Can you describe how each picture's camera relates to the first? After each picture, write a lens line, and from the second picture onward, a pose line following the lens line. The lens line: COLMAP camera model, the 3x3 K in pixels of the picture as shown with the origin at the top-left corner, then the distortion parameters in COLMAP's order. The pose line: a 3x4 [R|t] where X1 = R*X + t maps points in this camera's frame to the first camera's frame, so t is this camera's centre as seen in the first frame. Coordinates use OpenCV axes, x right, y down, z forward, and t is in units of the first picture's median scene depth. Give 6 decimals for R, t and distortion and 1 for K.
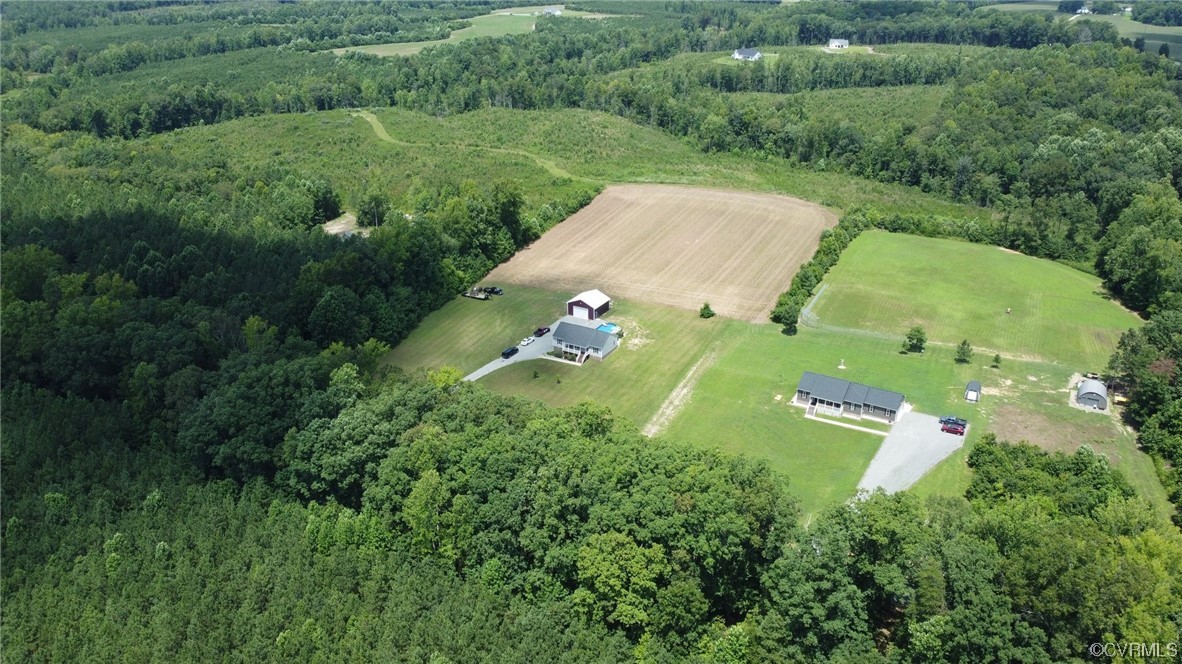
lens RADIAL K [[895.2, 0, 585.5], [0, 895.2, 335.3], [0, 0, 1]] dist [0.000676, -0.003523]
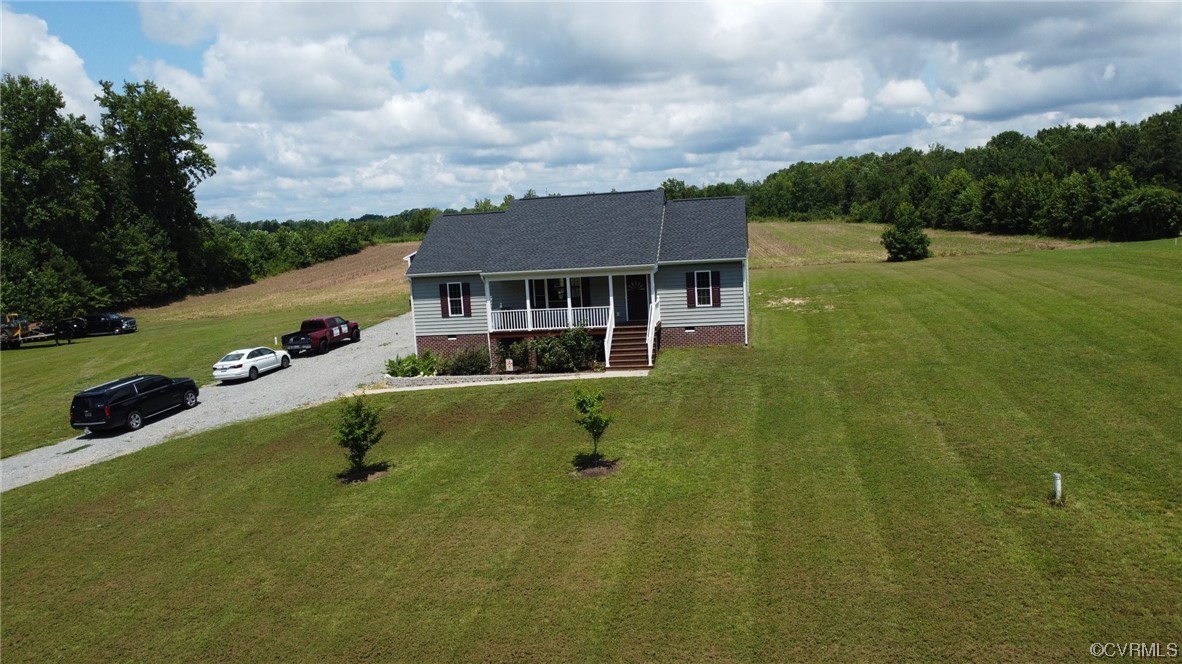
lens RADIAL K [[897.0, 0, 586.0], [0, 897.0, 331.9], [0, 0, 1]] dist [-0.000152, -0.001620]
pose [[0.940521, -0.093108, 0.326728, -0.055257], [0.186193, 0.945685, -0.266482, 0.056377], [-0.284170, 0.311467, 0.906772, 0.754543]]
